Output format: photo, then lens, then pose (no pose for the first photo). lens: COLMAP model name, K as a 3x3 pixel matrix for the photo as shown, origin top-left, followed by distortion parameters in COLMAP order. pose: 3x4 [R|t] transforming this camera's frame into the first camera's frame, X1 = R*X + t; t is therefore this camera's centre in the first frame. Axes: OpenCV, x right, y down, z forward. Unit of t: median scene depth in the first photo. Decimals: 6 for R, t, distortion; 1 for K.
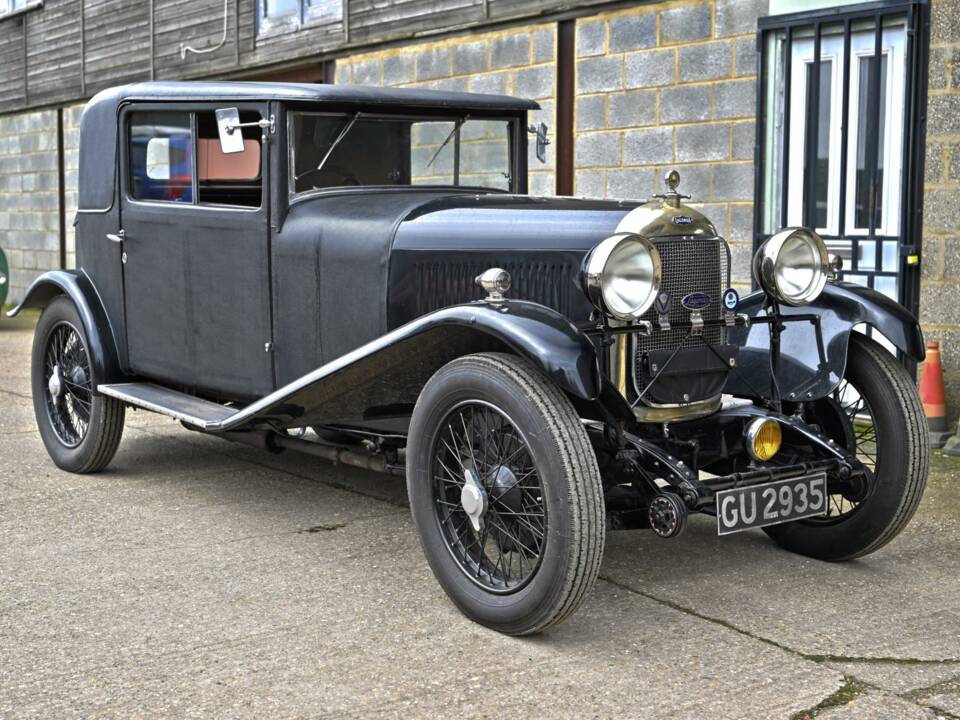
lens RADIAL K [[1480.6, 0, 443.3], [0, 1480.6, 362.3], [0, 0, 1]] dist [0.004555, -0.011240]
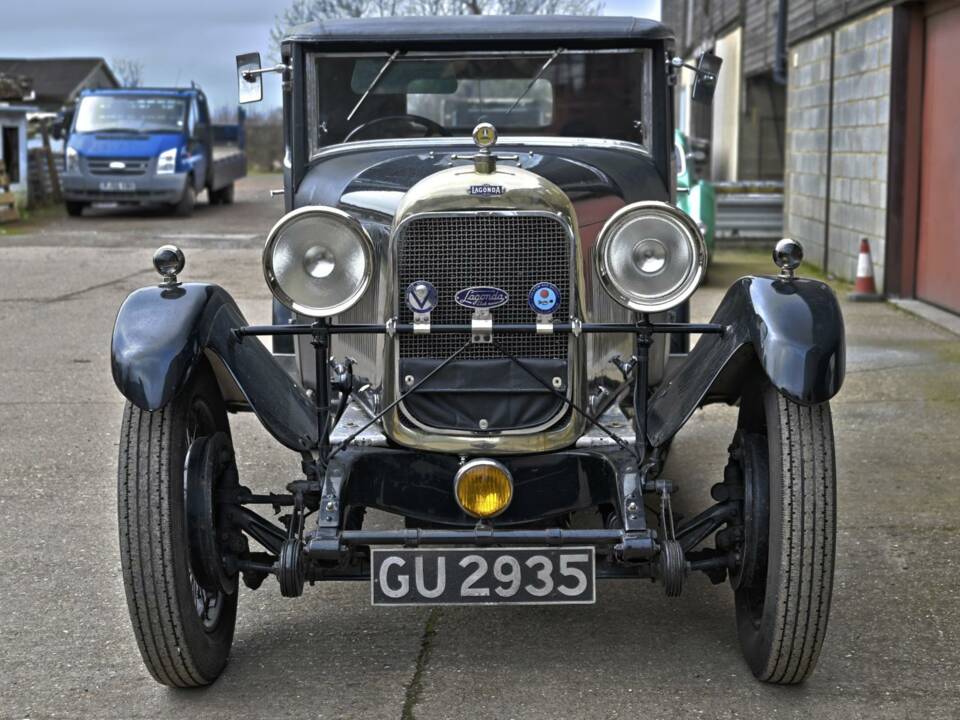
lens RADIAL K [[1742.0, 0, 481.7], [0, 1742.0, 331.2], [0, 0, 1]] dist [0.000774, 0.013511]
pose [[0.799895, 0.065478, -0.596558, 0.418608], [-0.062382, 0.997717, 0.025865, -0.028136], [0.596890, 0.016525, 0.802153, 0.172435]]
